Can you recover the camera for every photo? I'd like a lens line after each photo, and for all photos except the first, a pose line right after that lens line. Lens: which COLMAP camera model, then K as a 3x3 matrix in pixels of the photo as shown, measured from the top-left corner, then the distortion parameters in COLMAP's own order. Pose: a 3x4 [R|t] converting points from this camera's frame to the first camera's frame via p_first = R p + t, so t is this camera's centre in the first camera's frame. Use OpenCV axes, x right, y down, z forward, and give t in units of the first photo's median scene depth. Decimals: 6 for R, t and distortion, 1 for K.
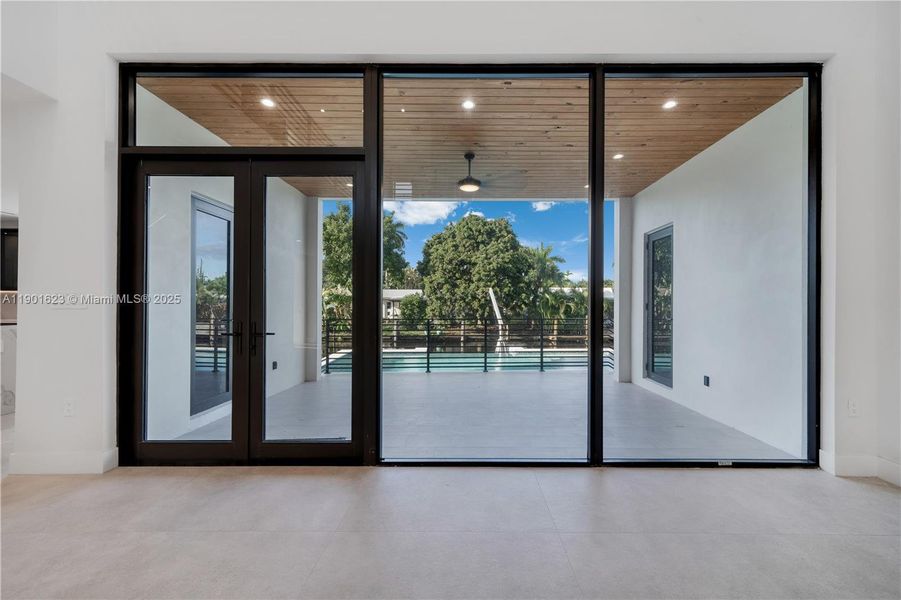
lens RADIAL K [[376.8, 0, 455.6], [0, 376.8, 297.2], [0, 0, 1]] dist [-0.000424, 0.000193]
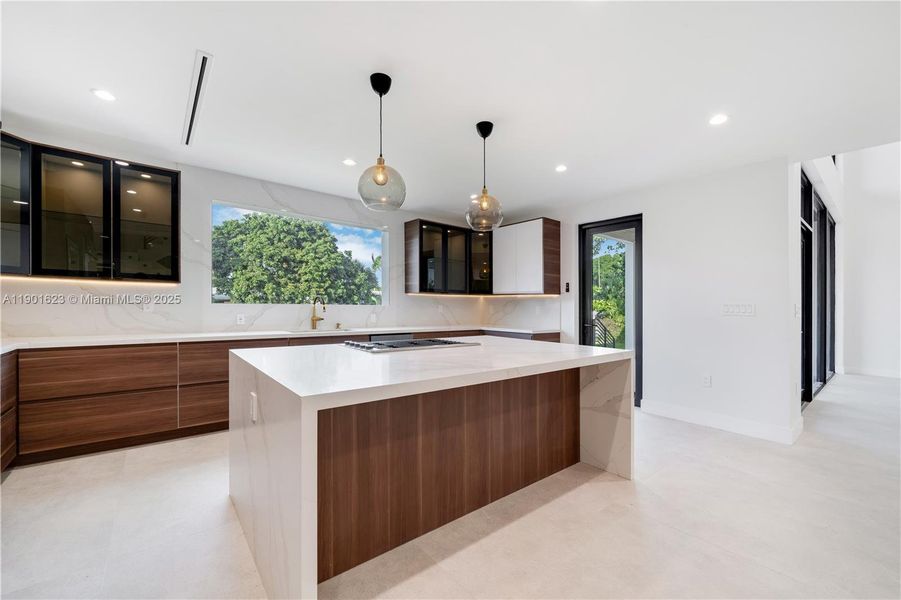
lens RADIAL K [[366.1, 0, 449.3], [0, 366.1, 305.9], [0, 0, 1]] dist [-0.000129, 0.000007]
pose [[0.762844, 0.006879, 0.646546, -0.260847], [-0.020004, 0.999716, 0.012967, 0.000305], [-0.646273, -0.022825, 0.762765, 0.079224]]
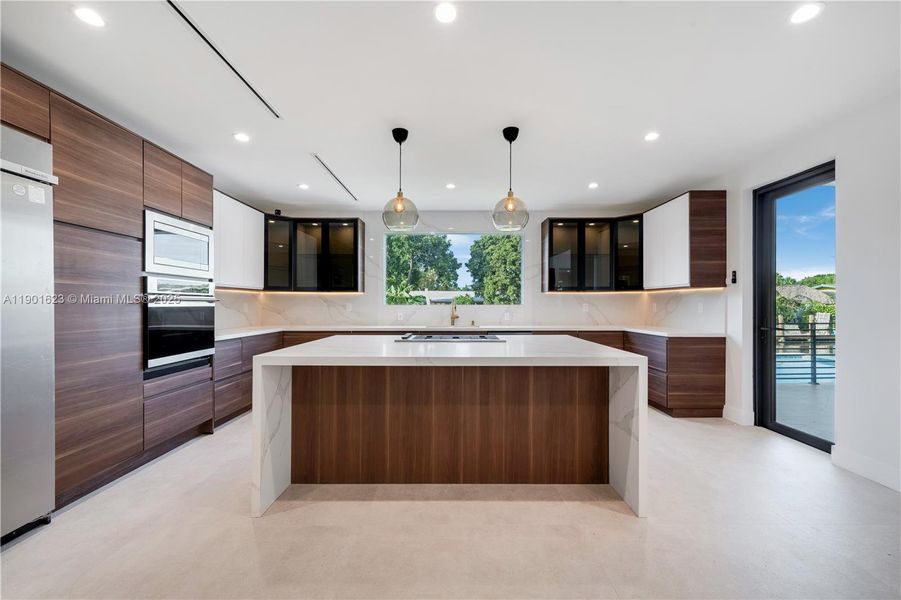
lens RADIAL K [[376.8, 0, 455.6], [0, 376.8, 297.2], [0, 0, 1]] dist [-0.000424, 0.000193]
pose [[0.999975, -0.004757, 0.005197, -0.177355], [0.004780, 0.999979, -0.004447, -0.000384], [-0.005175, 0.004472, 0.999977, 0.025714]]
